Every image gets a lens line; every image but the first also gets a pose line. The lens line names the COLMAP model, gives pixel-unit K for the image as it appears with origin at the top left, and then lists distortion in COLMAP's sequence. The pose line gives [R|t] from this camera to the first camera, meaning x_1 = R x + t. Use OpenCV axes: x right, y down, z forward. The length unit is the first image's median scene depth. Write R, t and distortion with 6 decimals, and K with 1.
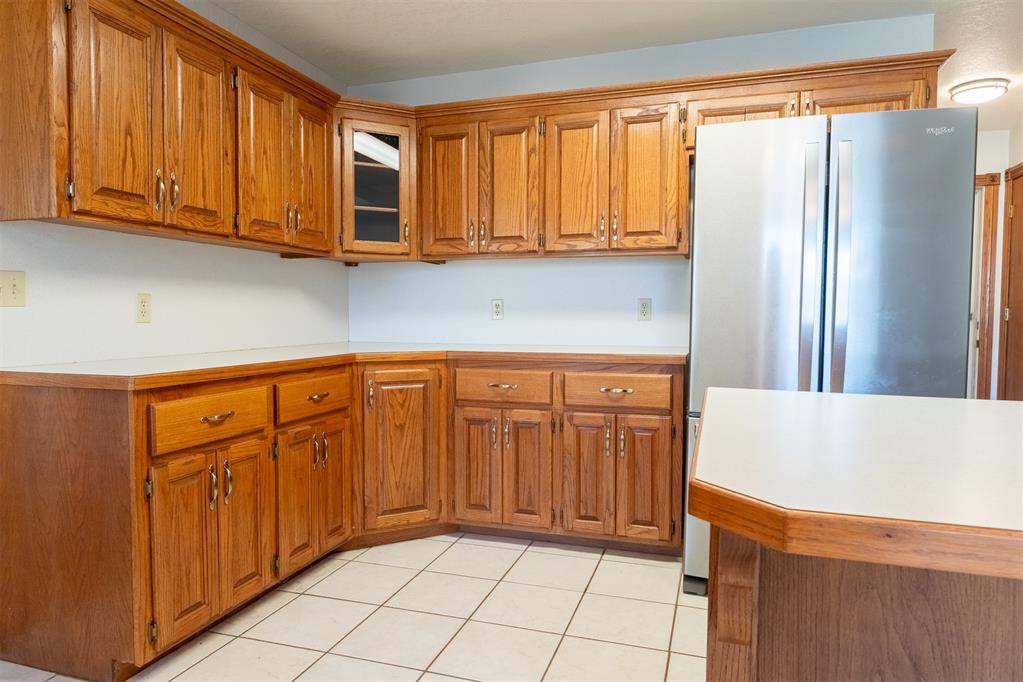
lens RADIAL K [[639.6, 0, 513.2], [0, 639.6, 339.6], [0, 0, 1]] dist [-0.002833, -0.000835]
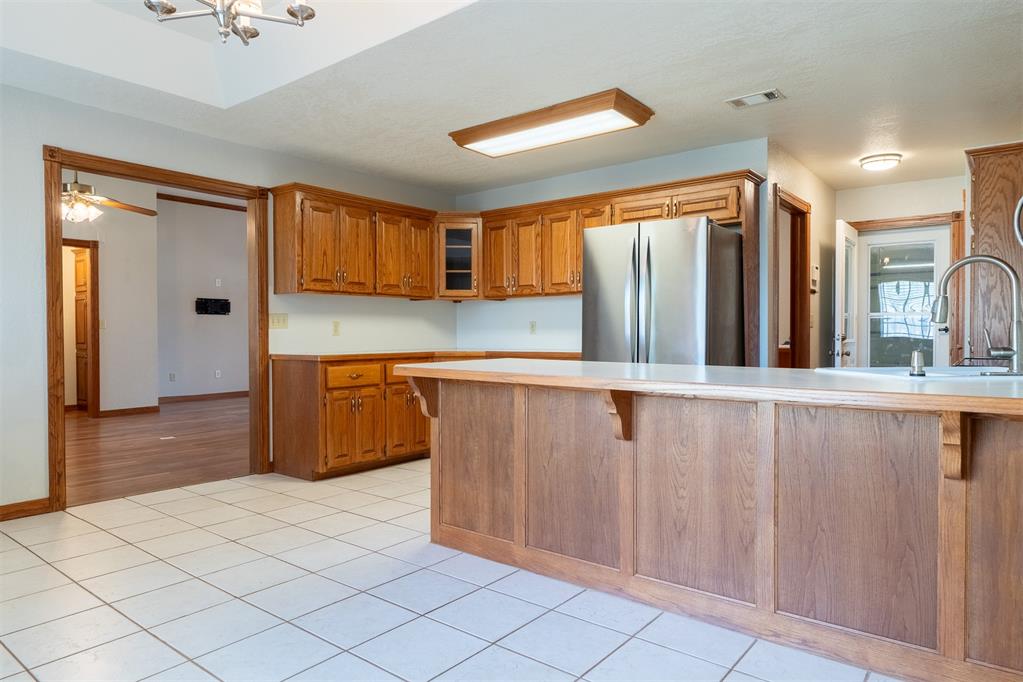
lens RADIAL K [[639.6, 0, 513.2], [0, 639.6, 339.6], [0, 0, 1]] dist [-0.002833, -0.000835]
pose [[0.939012, -0.004088, -0.343860, 0.600103], [-0.006531, 0.999537, -0.029718, 0.039251], [0.343822, 0.030151, 0.938551, -0.672550]]
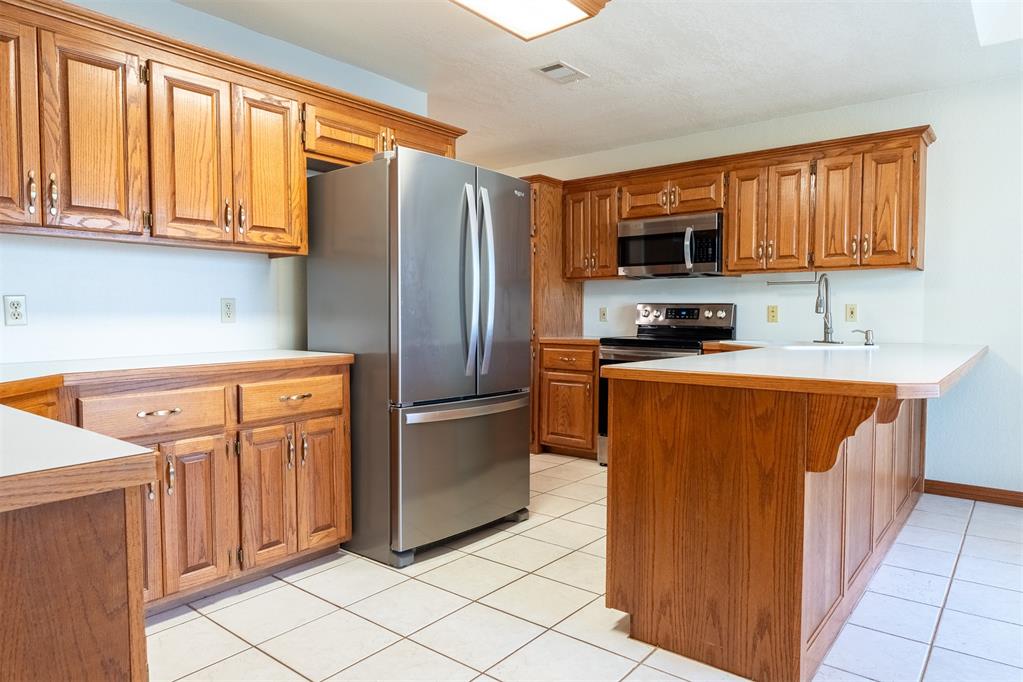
lens RADIAL K [[639.6, 0, 513.2], [0, 639.6, 339.6], [0, 0, 1]] dist [-0.002833, -0.000835]
pose [[0.359918, -0.041559, 0.932058, -0.562159], [0.041850, 0.998721, 0.028371, -0.017001], [-0.932045, 0.028796, 0.361197, 0.344656]]
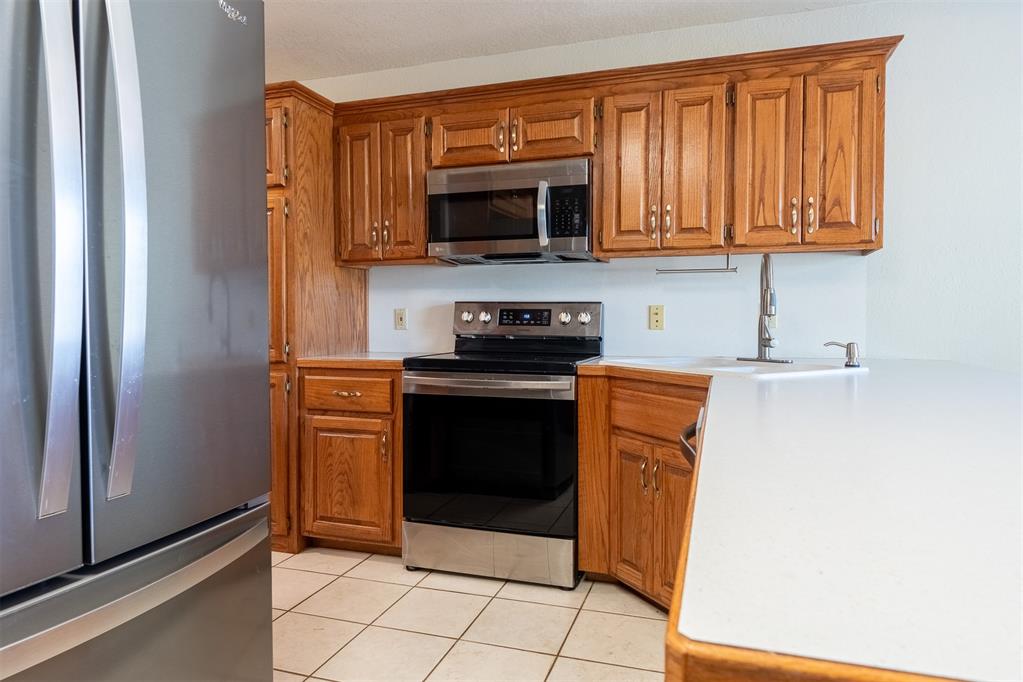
lens RADIAL K [[639.6, 0, 513.2], [0, 639.6, 339.6], [0, 0, 1]] dist [-0.002833, -0.000835]
pose [[0.006442, -0.037020, 0.999294, 0.038019], [0.046015, 0.998267, 0.036685, -0.021723], [-0.998920, 0.045746, 0.008134, 0.542297]]
